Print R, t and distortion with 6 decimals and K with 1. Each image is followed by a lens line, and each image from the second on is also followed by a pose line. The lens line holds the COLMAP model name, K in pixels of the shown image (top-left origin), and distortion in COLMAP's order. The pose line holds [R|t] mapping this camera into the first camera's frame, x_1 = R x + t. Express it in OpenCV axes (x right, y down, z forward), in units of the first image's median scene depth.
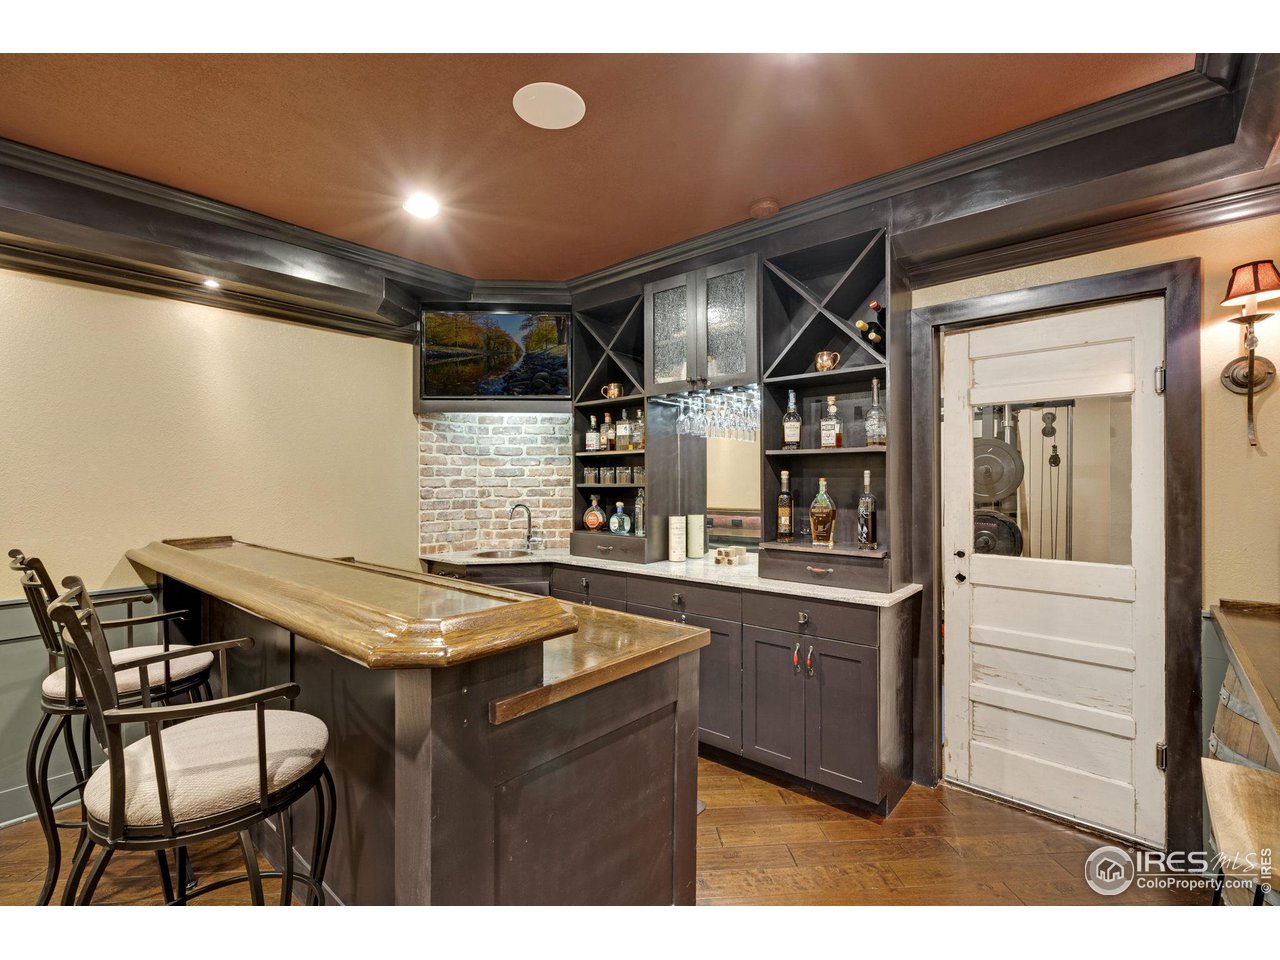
lens RADIAL K [[584.7, 0, 637.6], [0, 584.7, 476.7], [0, 0, 1]] dist [-0.002034, 0.000034]
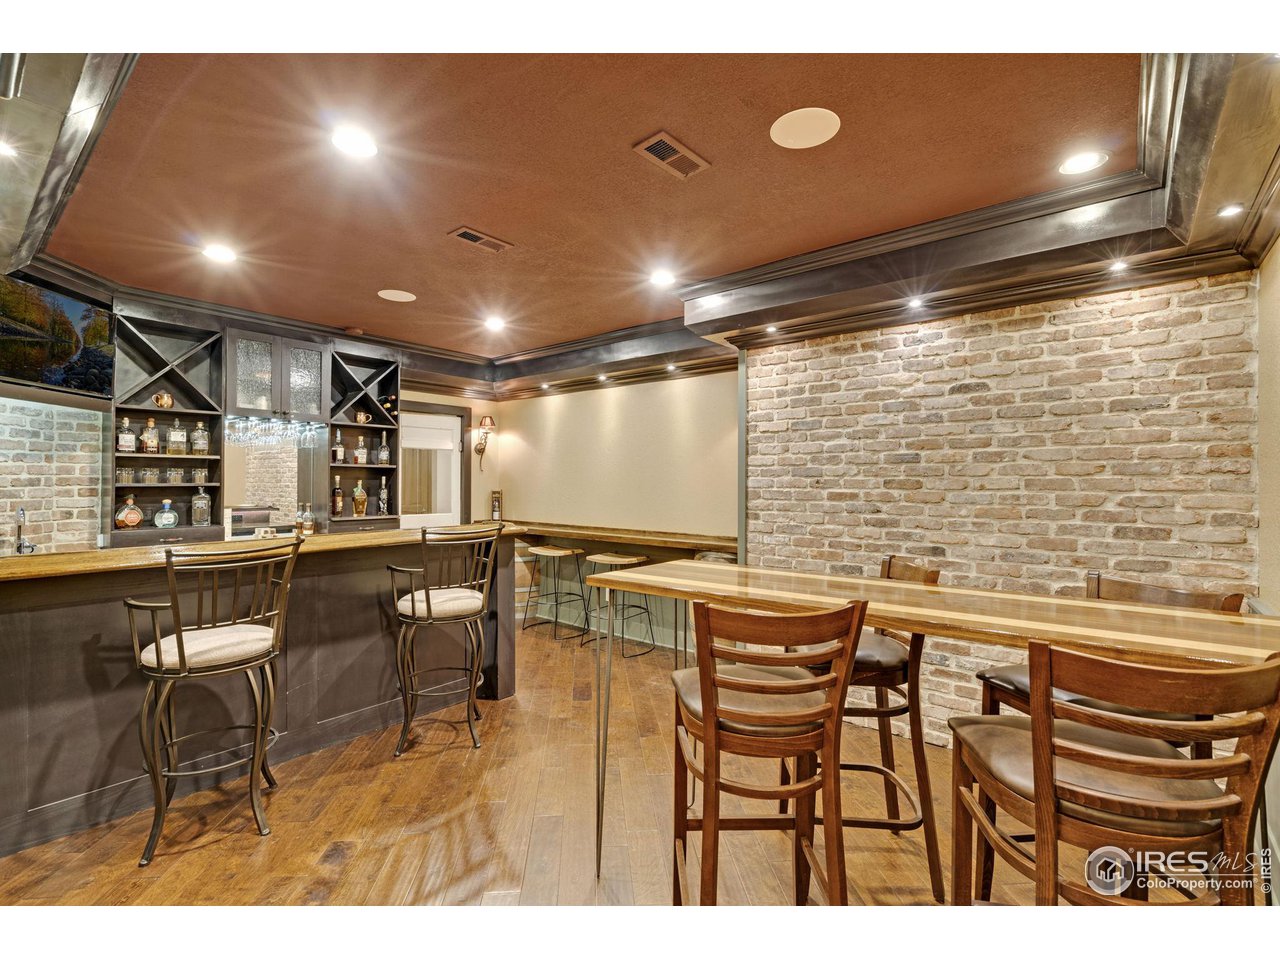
lens RADIAL K [[584.7, 0, 638.0], [0, 584.7, 480.3], [0, 0, 1]] dist [-0.002034, 0.000034]
pose [[-0.035847, -0.004015, 0.999349, -1.175471], [-0.020914, 0.999776, 0.003267, -0.016492], [-0.999138, -0.020783, -0.035923, 0.135265]]
